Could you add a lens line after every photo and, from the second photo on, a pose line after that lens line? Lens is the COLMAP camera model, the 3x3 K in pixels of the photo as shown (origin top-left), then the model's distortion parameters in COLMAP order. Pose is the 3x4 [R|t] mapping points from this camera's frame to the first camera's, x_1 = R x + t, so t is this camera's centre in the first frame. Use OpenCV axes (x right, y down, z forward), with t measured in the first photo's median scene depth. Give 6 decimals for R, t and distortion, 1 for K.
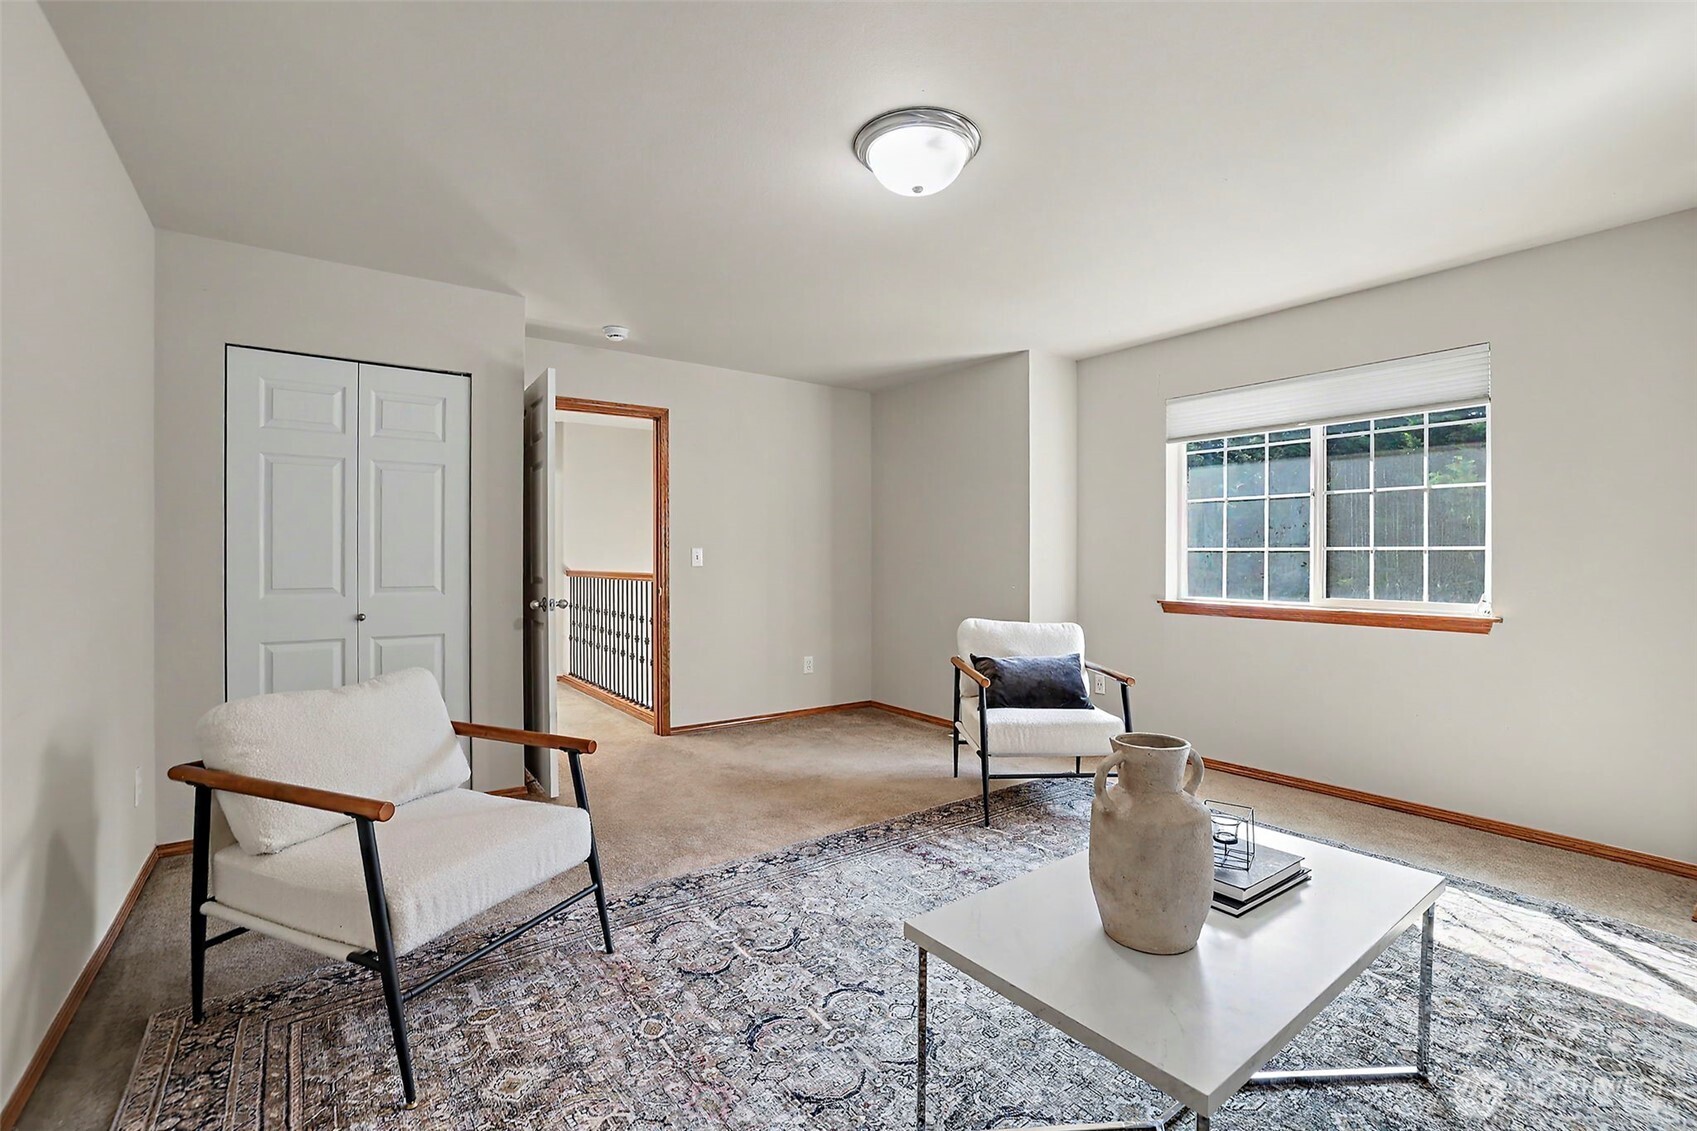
lens RADIAL K [[740.3, 0, 841.2], [0, 740.3, 557.4], [0, 0, 1]] dist [-0.022066, 0.006238]
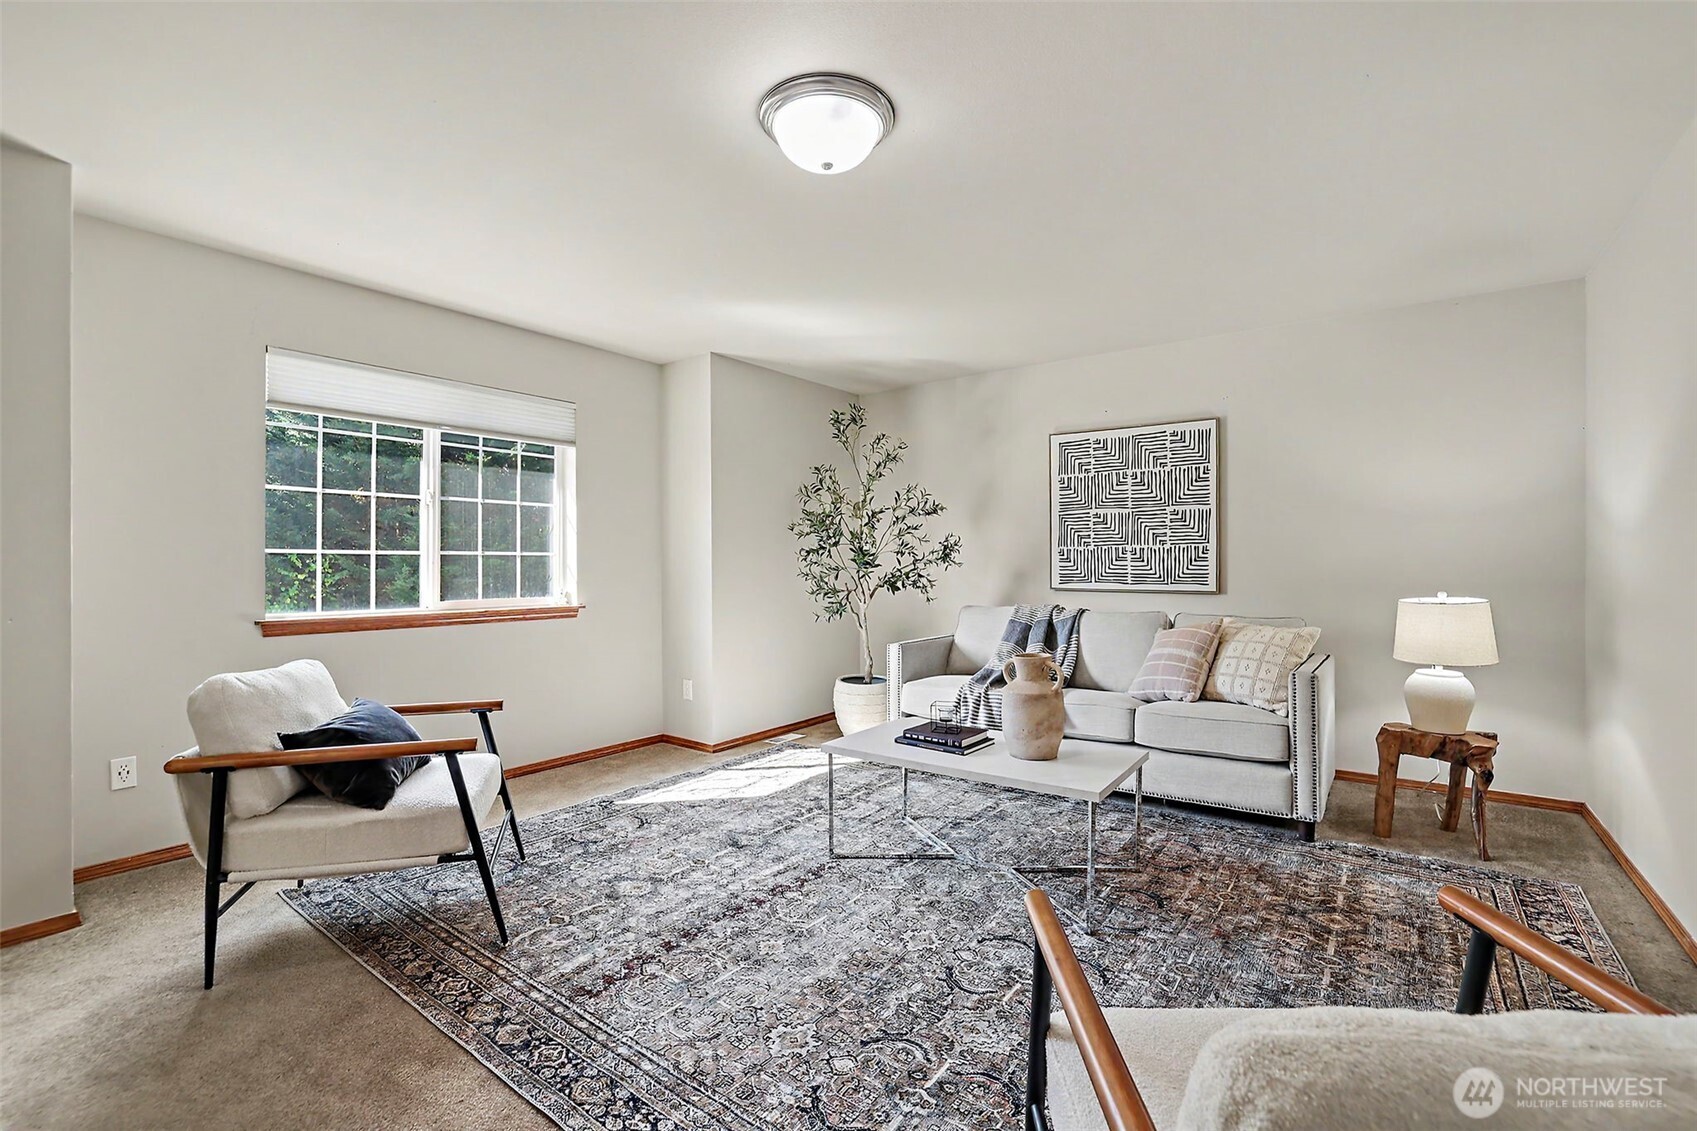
lens RADIAL K [[740.3, 0, 856.7], [0, 740.3, 562.7], [0, 0, 1]] dist [-0.022066, 0.006238]
pose [[-0.292272, -0.004138, 0.956326, -0.529478], [-0.000118, 0.999991, 0.004291, -0.002721], [-0.956335, 0.001141, -0.292270, 0.819362]]
